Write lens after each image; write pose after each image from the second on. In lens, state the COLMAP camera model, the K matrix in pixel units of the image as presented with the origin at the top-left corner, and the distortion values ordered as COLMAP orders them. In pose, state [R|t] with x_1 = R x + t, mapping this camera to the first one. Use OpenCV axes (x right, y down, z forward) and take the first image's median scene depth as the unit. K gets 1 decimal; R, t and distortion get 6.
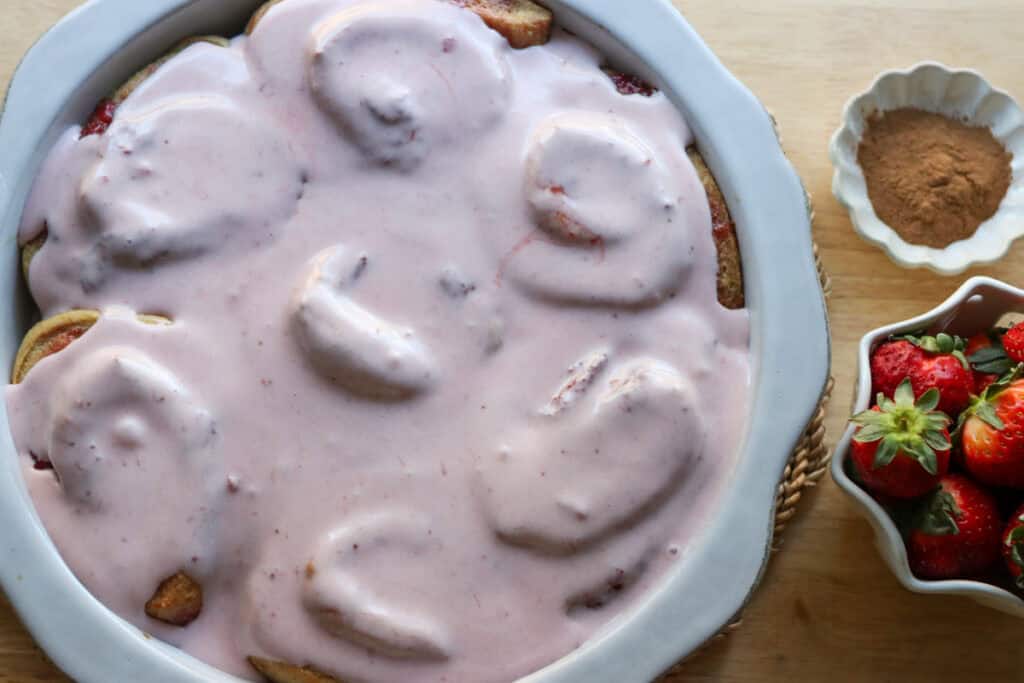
lens RADIAL K [[1621.7, 0, 512.0], [0, 1621.7, 341.5], [0, 0, 1]] dist [-0.052932, -0.033015]
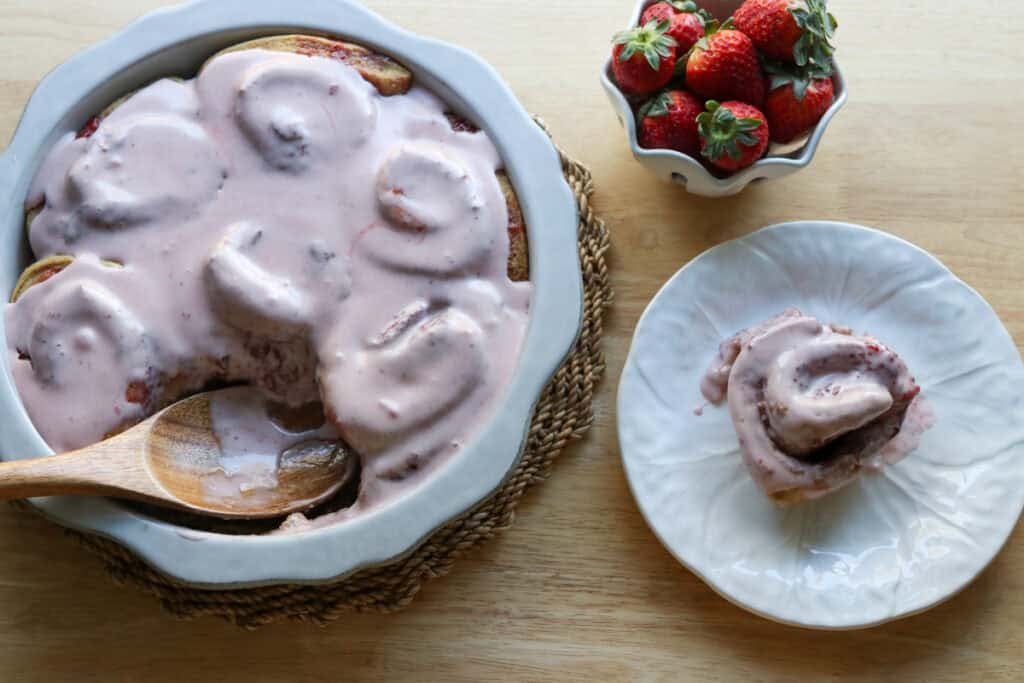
lens RADIAL K [[1621.7, 0, 512.0], [0, 1621.7, 341.5], [0, 0, 1]] dist [-0.052932, -0.033015]
pose [[0.996552, 0.060229, -0.057070, 0.216256], [-0.065197, 0.993841, -0.089612, 0.157659], [0.051321, 0.093024, 0.994340, -0.396098]]
